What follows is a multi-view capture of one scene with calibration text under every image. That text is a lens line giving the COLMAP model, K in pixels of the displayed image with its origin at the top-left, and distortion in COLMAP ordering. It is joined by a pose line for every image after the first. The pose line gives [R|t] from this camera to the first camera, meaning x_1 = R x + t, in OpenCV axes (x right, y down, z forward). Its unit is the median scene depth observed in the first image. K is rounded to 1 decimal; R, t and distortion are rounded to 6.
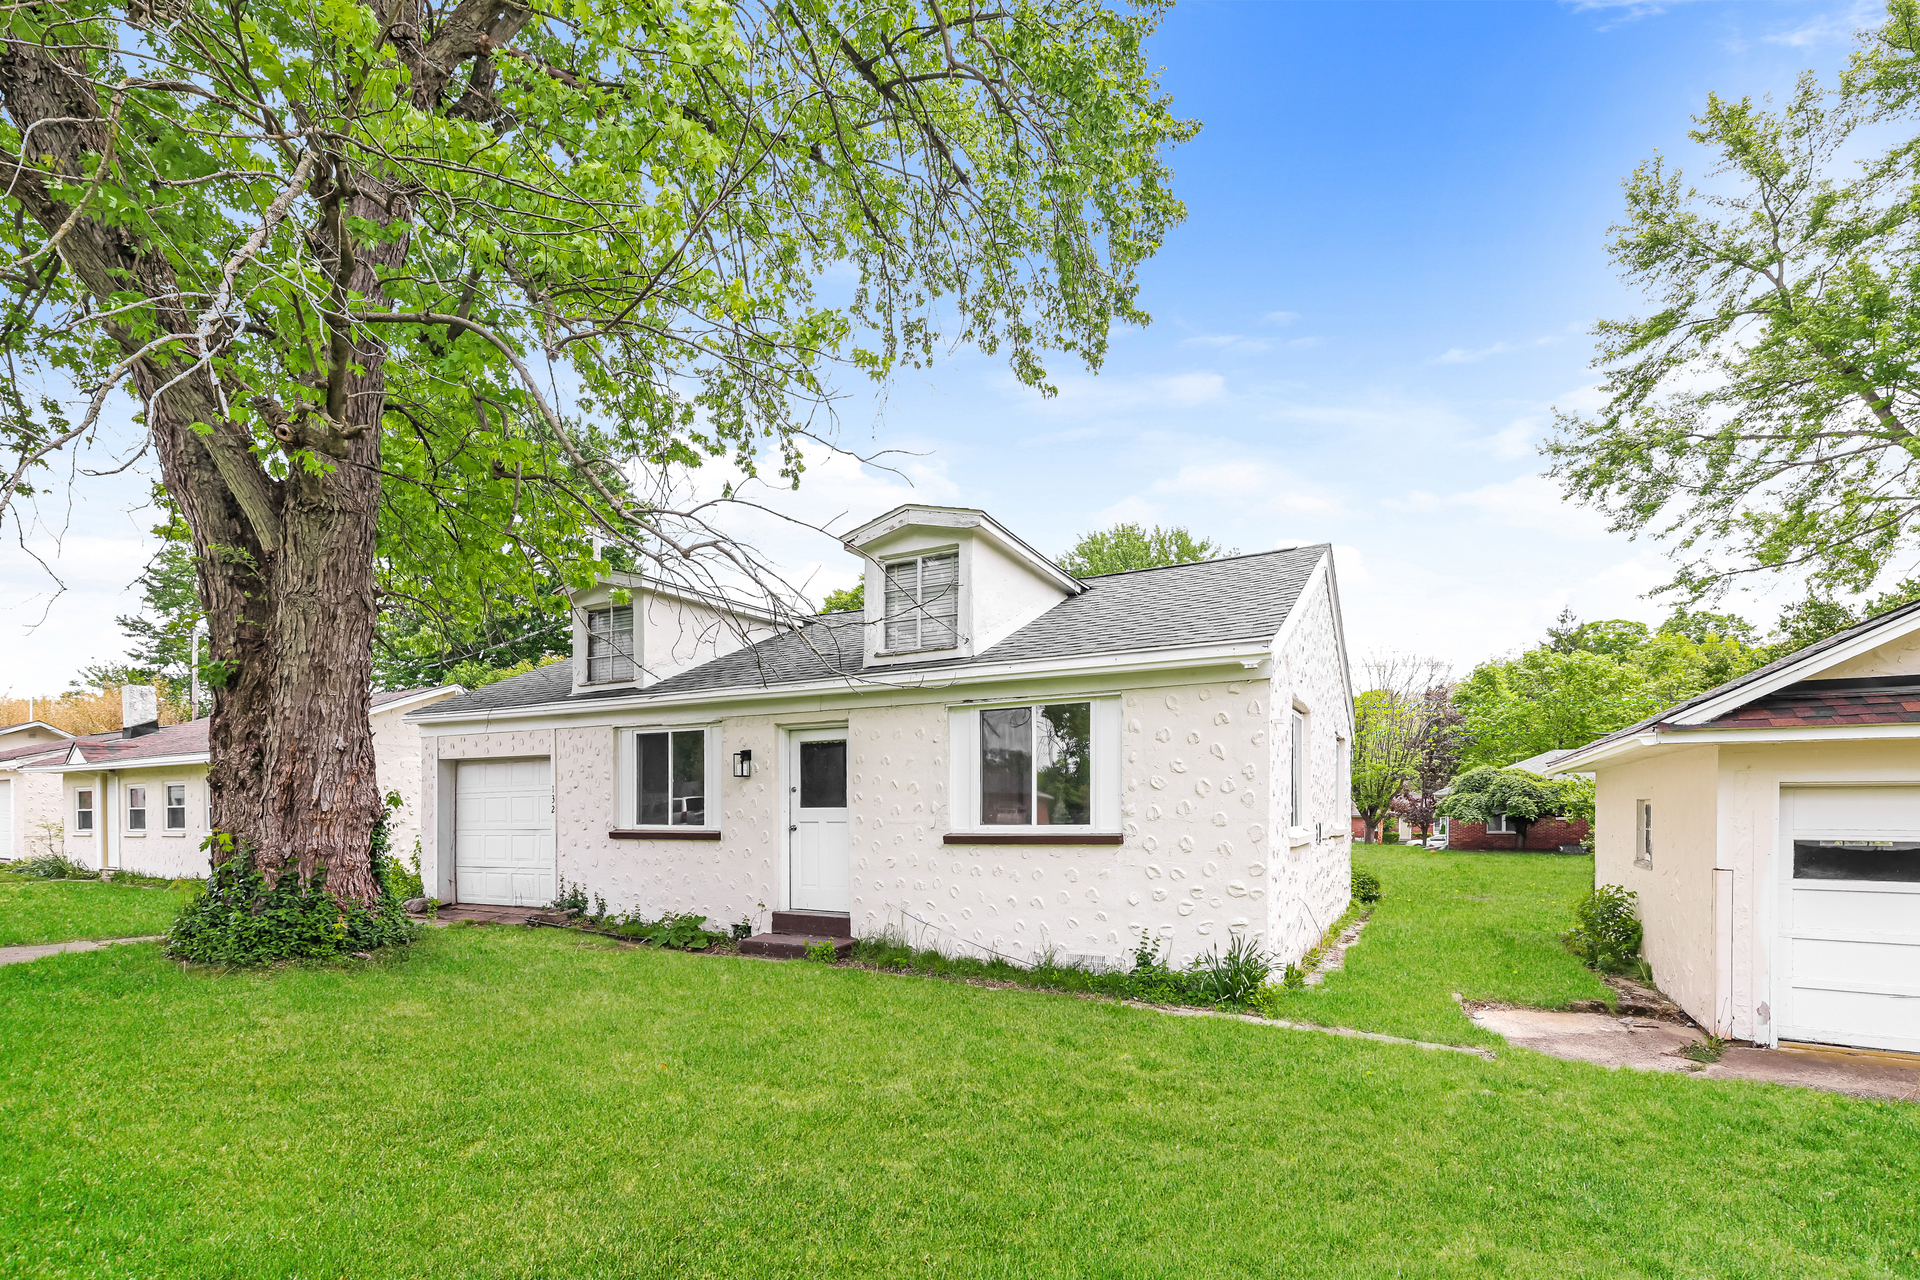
lens RADIAL K [[806.7, 0, 951.2], [0, 806.7, 634.5], [0, 0, 1]] dist [0.001981, 0.000381]
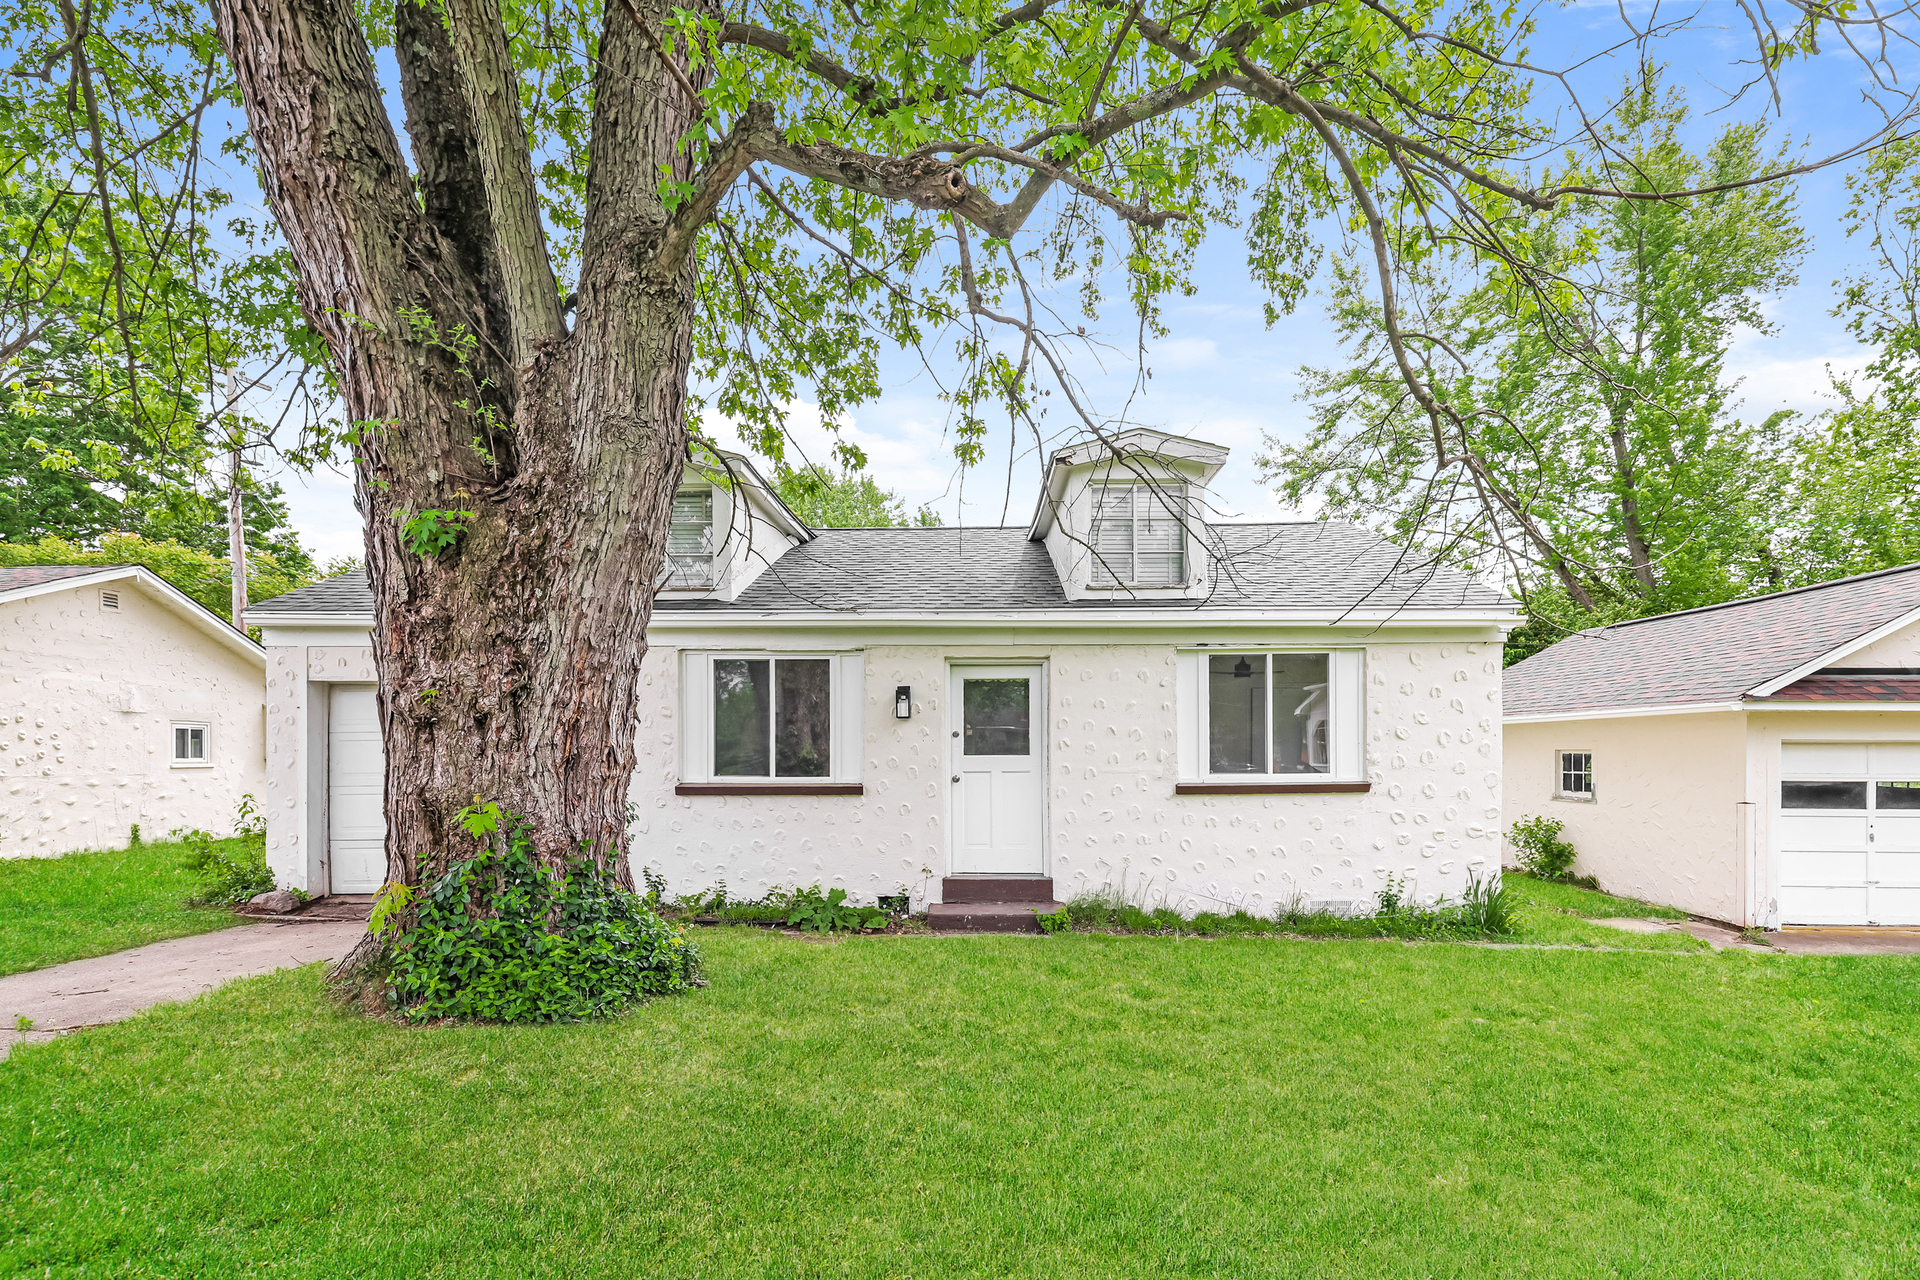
lens RADIAL K [[827.4, 0, 960.1], [0, 827.4, 588.2], [0, 0, 1]] dist [0.001149, -0.000303]
pose [[0.902430, 0.088844, 0.421576, -0.604882], [-0.093545, 0.995569, -0.009567, 0.048525], [-0.420558, -0.030802, 0.906743, 0.218671]]
